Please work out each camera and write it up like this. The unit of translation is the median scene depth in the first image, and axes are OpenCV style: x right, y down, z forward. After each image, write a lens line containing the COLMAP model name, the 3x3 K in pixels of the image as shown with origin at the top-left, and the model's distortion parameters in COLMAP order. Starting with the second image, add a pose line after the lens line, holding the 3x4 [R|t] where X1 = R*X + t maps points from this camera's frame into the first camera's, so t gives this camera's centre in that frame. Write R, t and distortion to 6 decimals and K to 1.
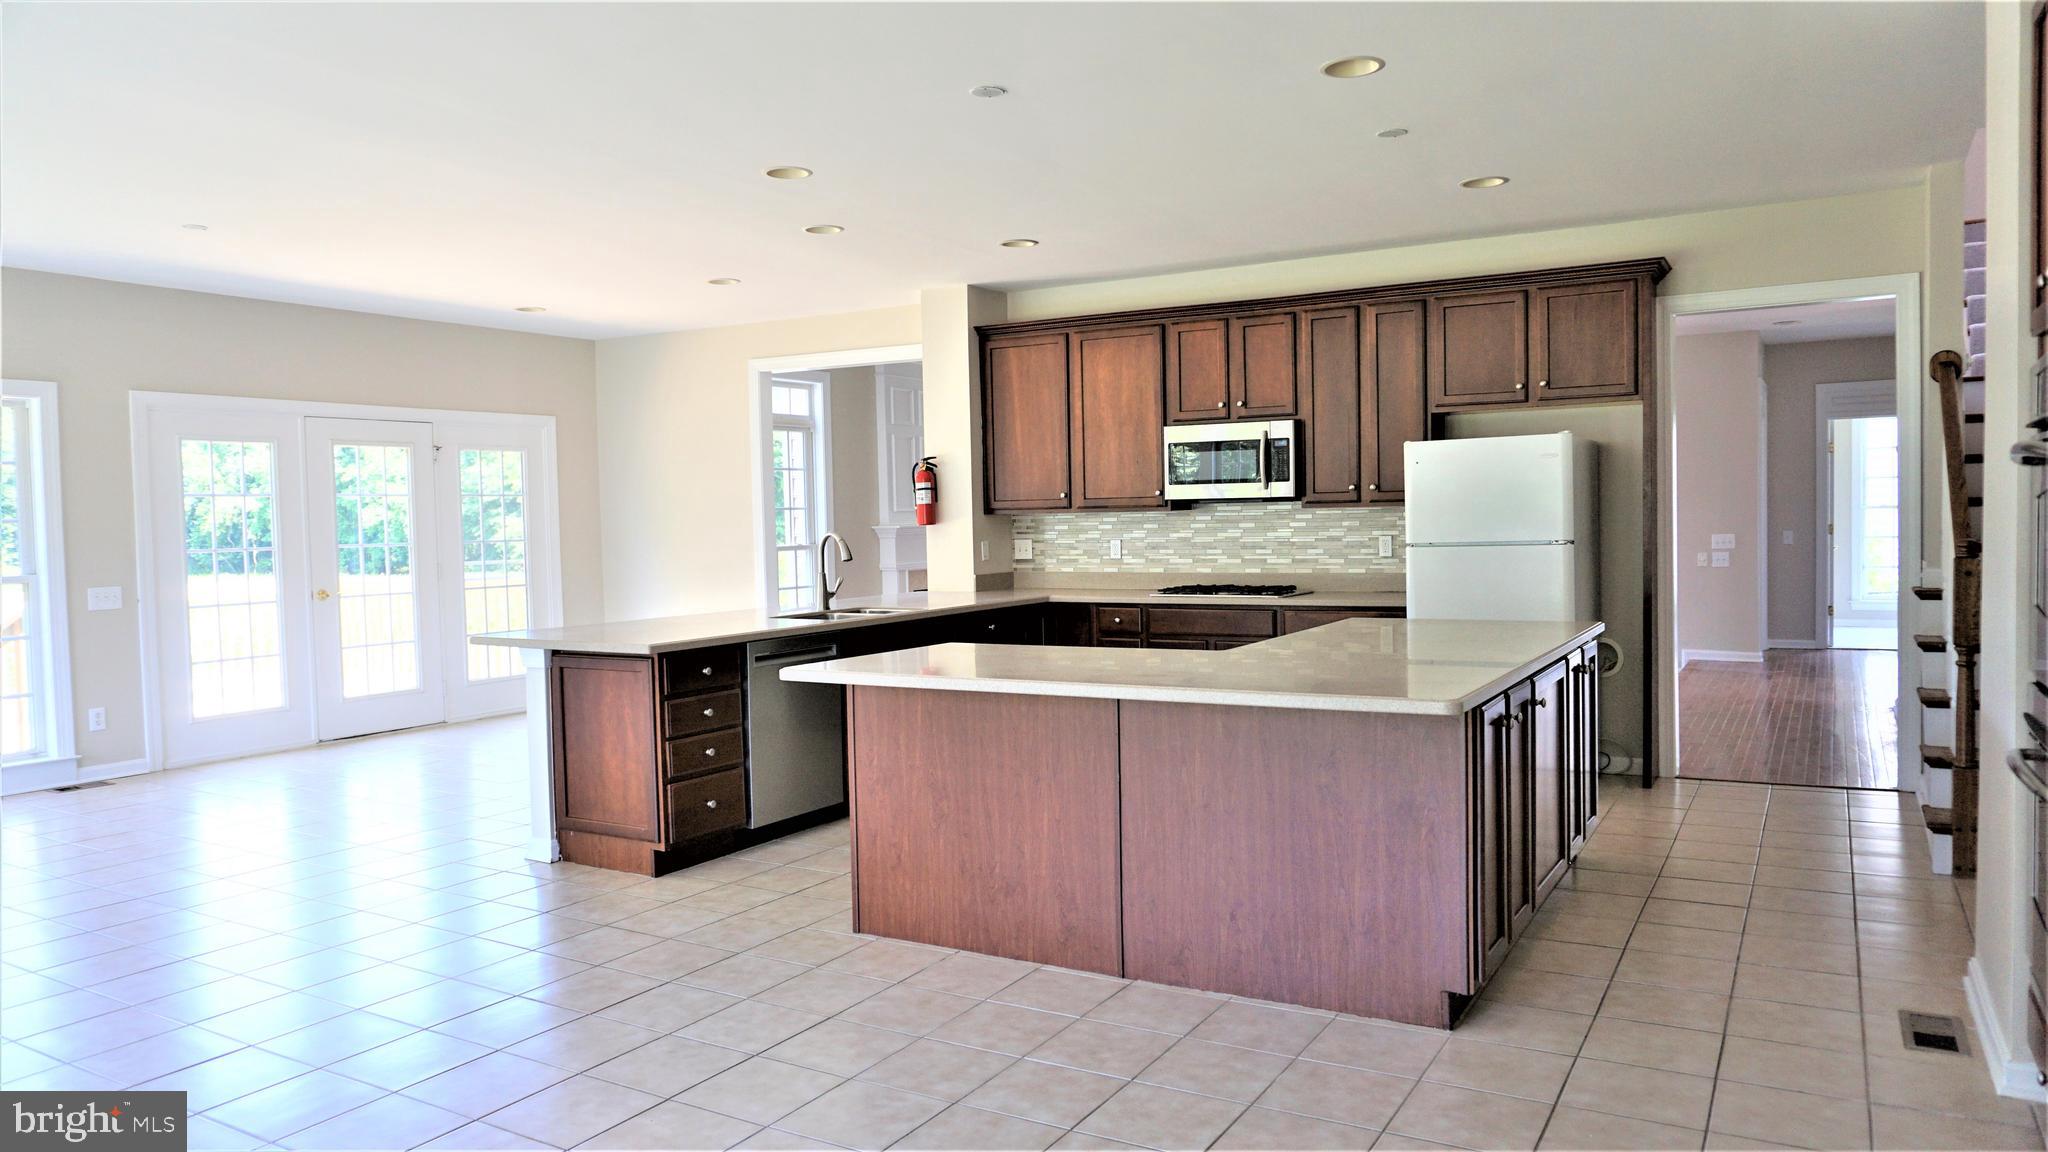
lens RADIAL K [[1366.4, 0, 1028.0], [0, 1366.4, 575.8], [0, 0, 1]] dist [-0.043839, 0.024239]
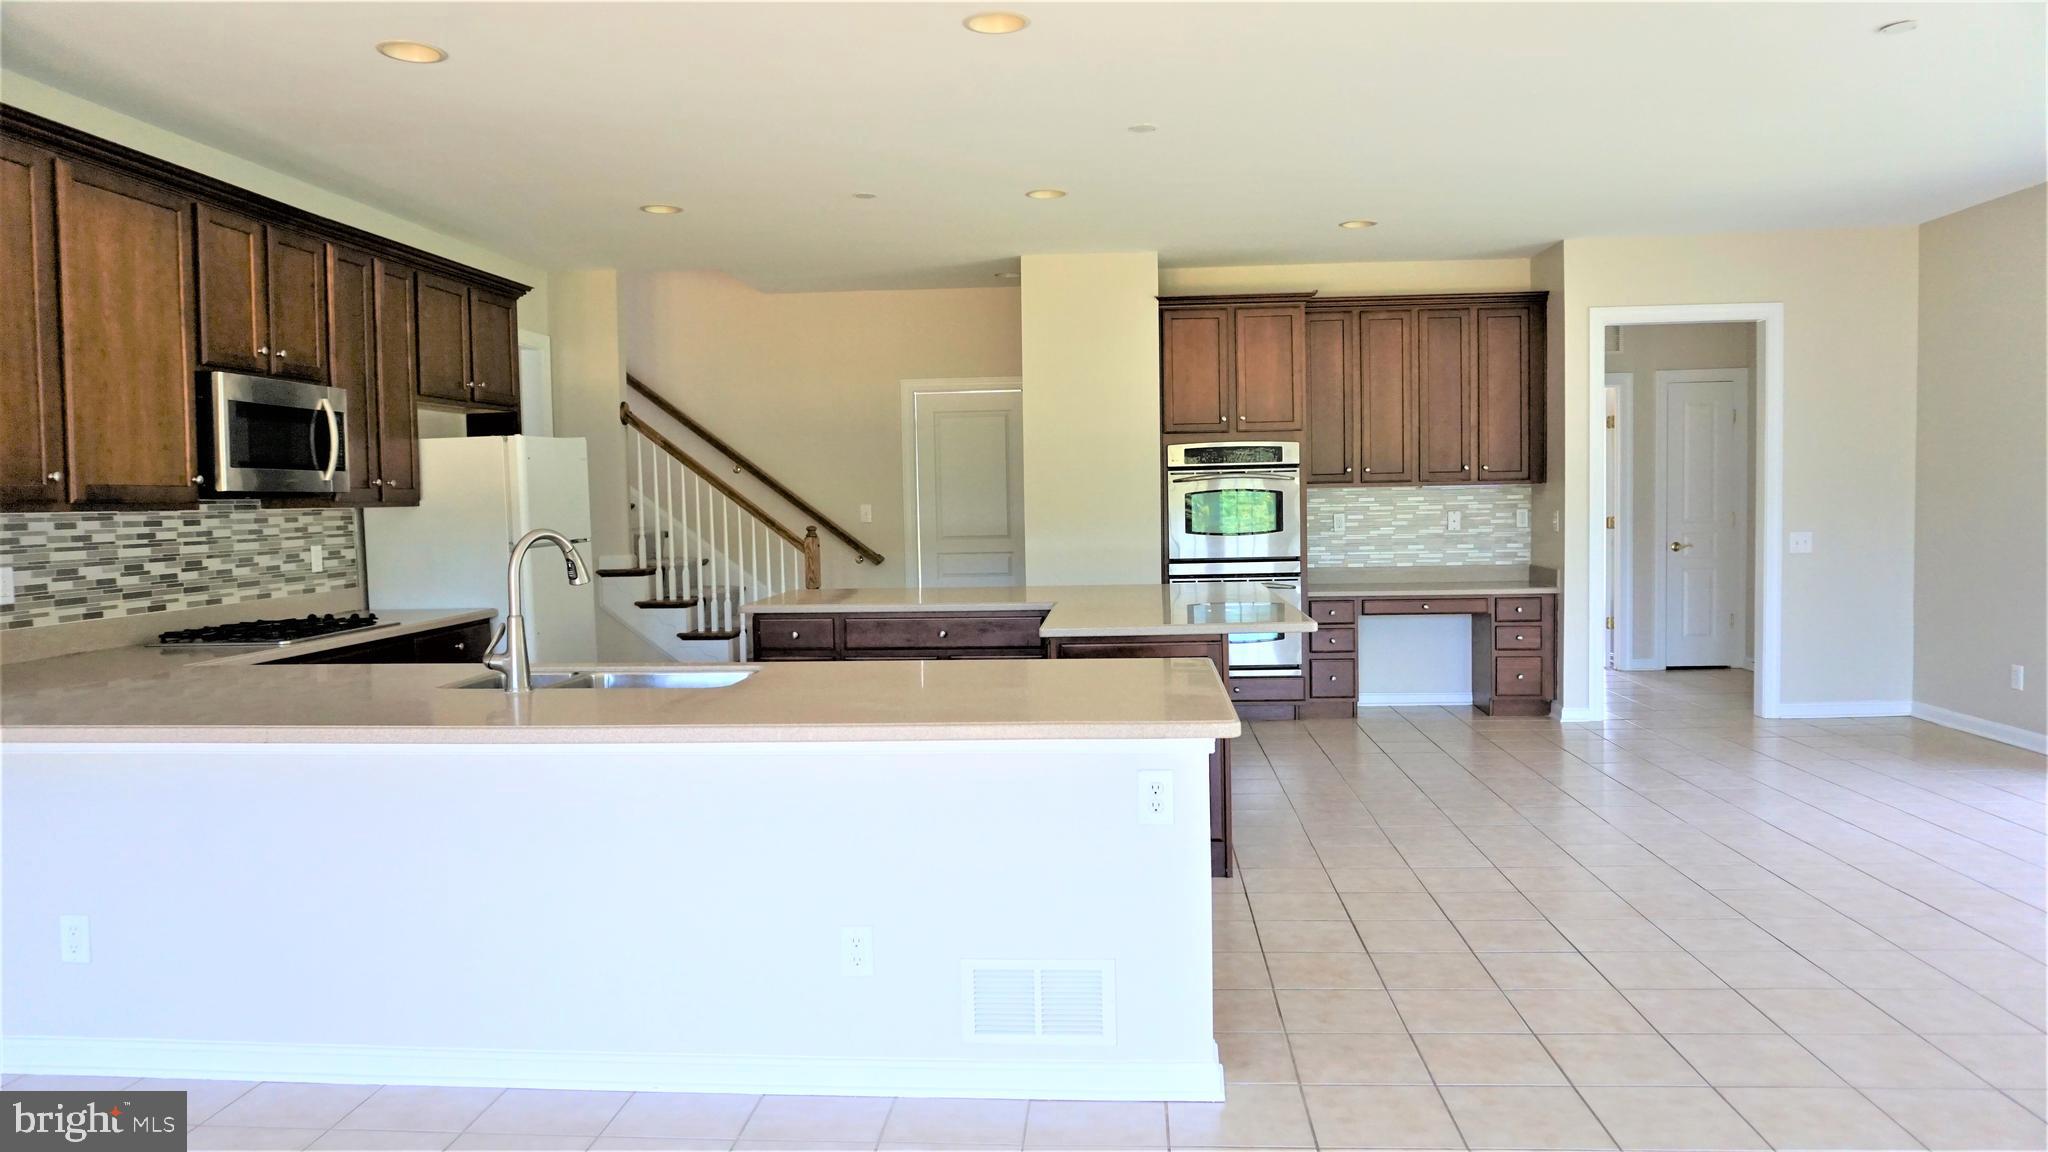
lens RADIAL K [[1366.4, 0, 1028.0], [0, 1366.4, 575.8], [0, 0, 1]] dist [-0.043839, 0.024239]
pose [[-0.445856, -0.022965, 0.894810, -0.629560], [0.068002, 0.995913, 0.059443, -0.030790], [-0.892518, 0.087352, -0.442472, 0.993990]]
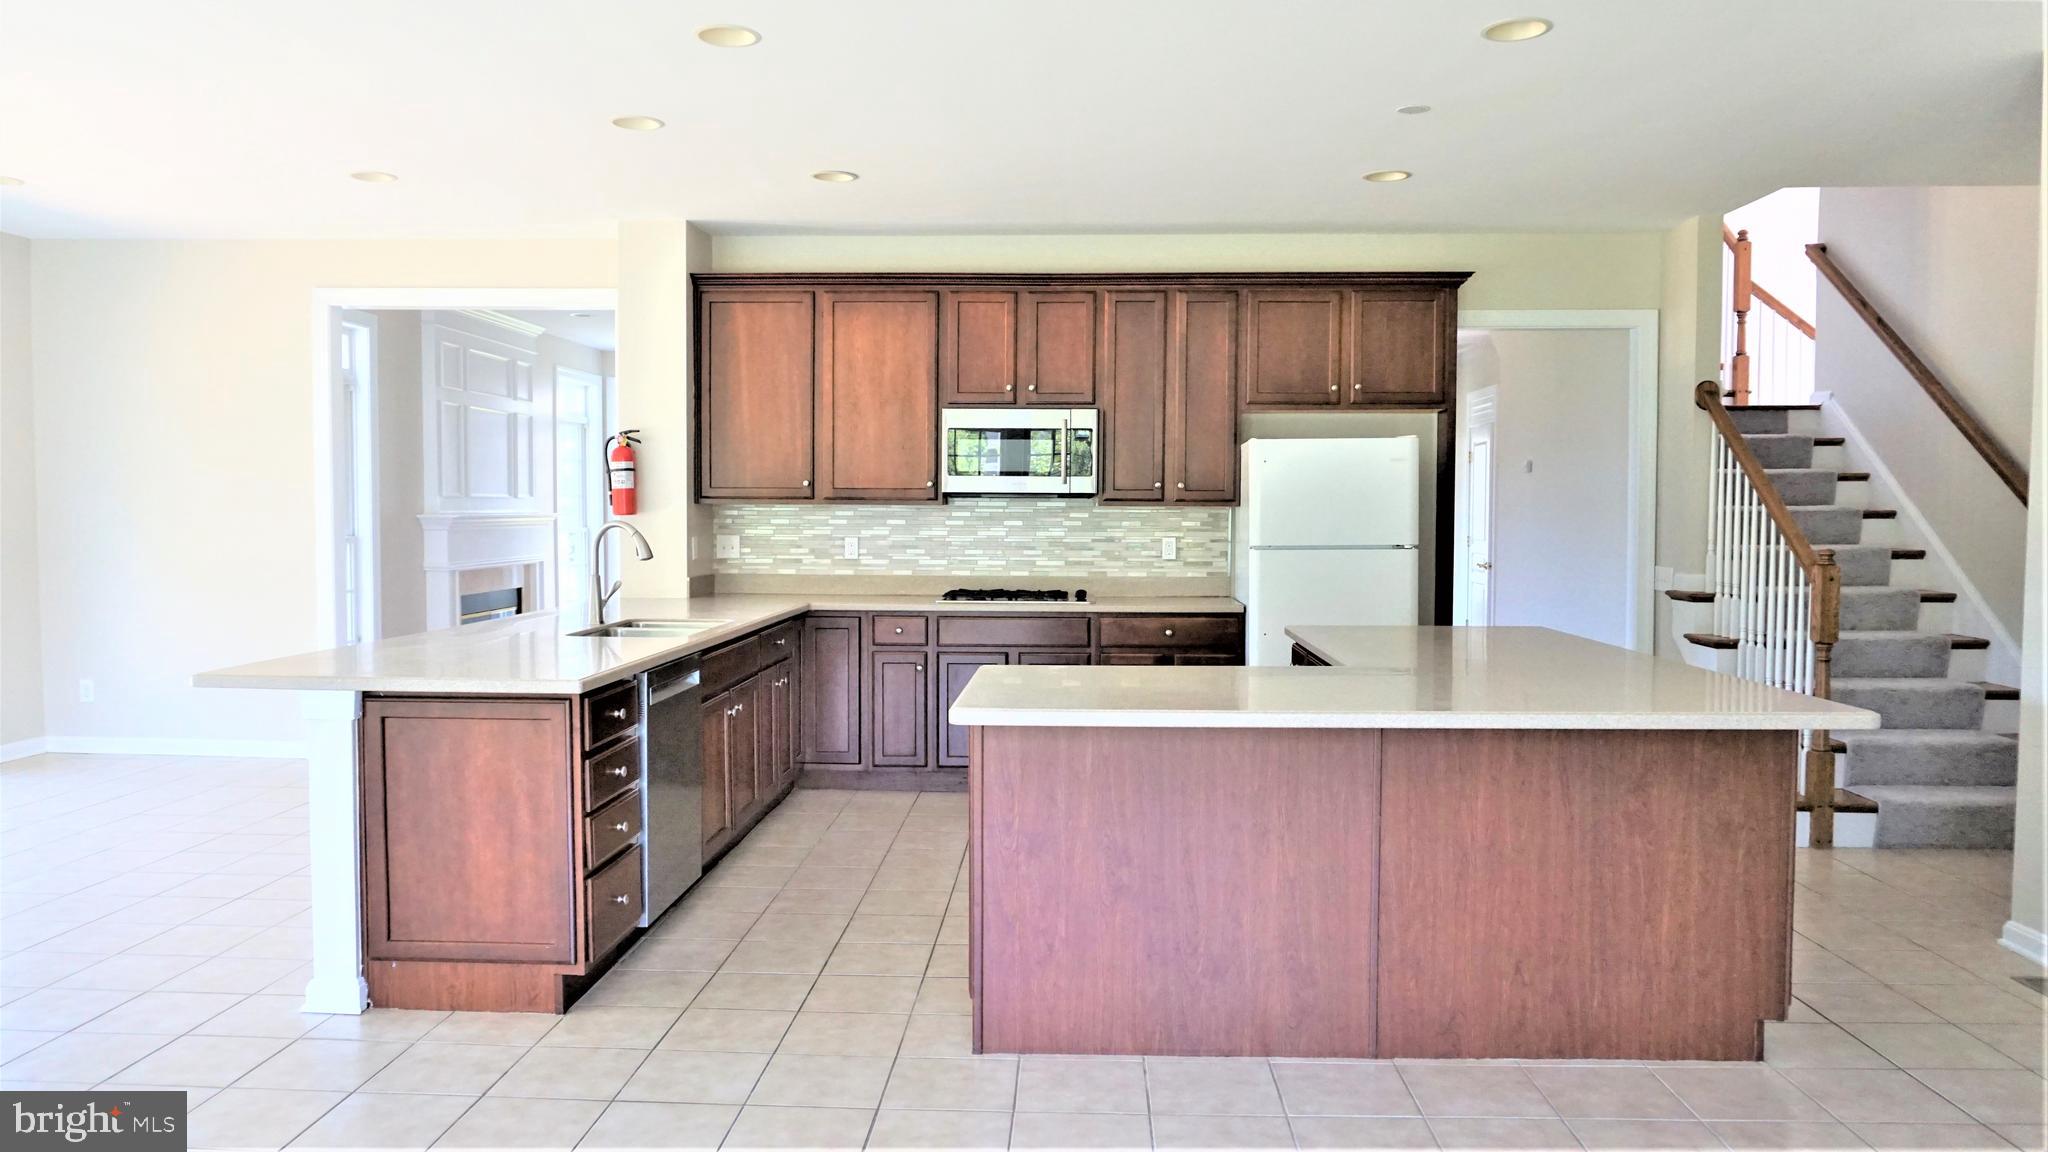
lens RADIAL K [[1415.7, 0, 1024.0], [0, 1415.7, 576.0], [0, 0, 1]] dist [-0.058176, 0.055388]
pose [[0.881060, 0.001894, 0.473001, -0.294353], [-0.001498, 0.999998, -0.001213, -0.001186], [-0.473002, 0.000360, 0.881061, 0.185997]]
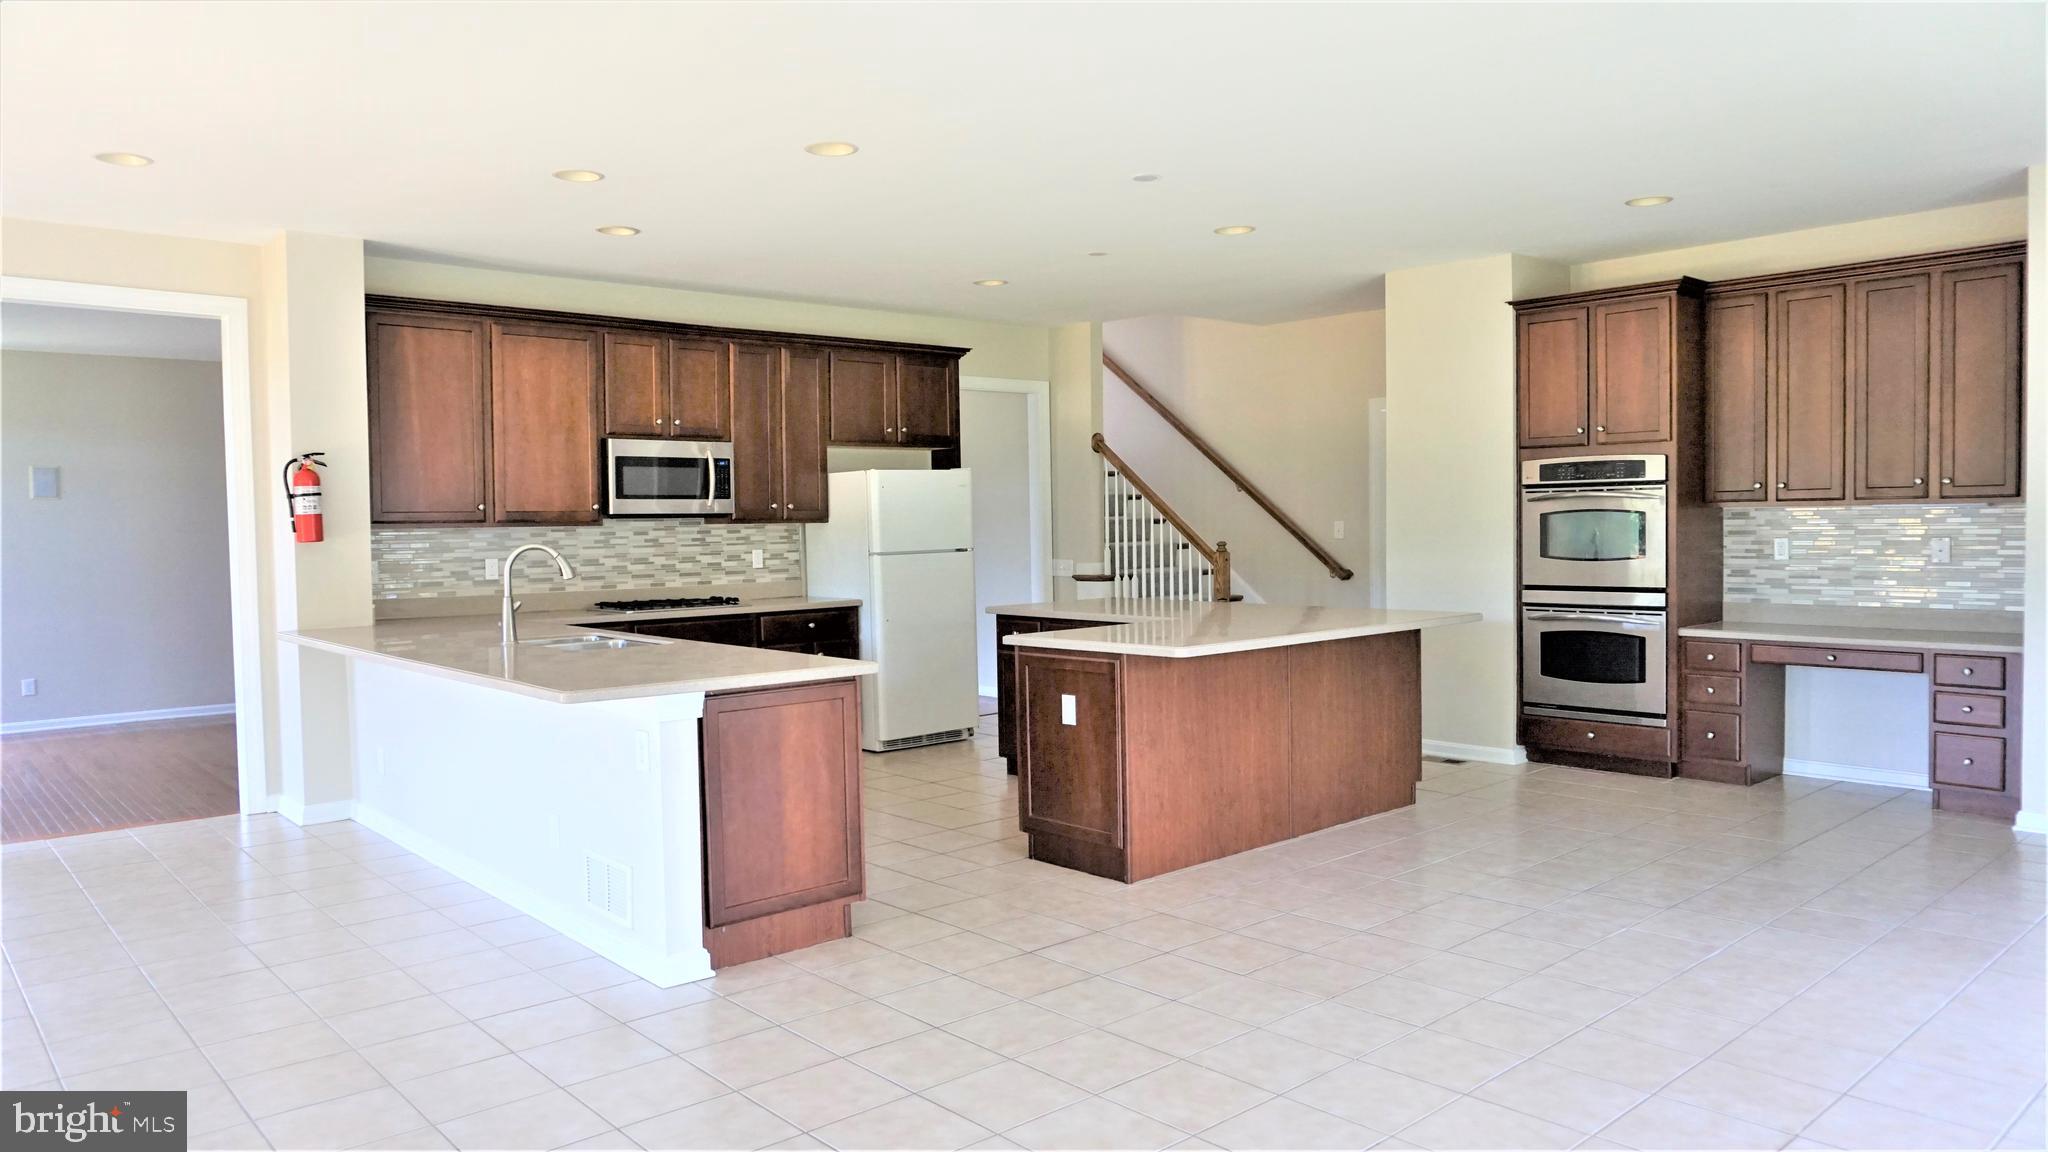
lens RADIAL K [[1366.4, 0, 1028.0], [0, 1366.4, 575.8], [0, 0, 1]] dist [-0.043839, 0.024239]
pose [[0.299073, -0.022336, 0.953969, -0.763802], [0.051691, 0.998637, 0.007177, -0.004135], [-0.952829, 0.047166, 0.299820, 0.452934]]
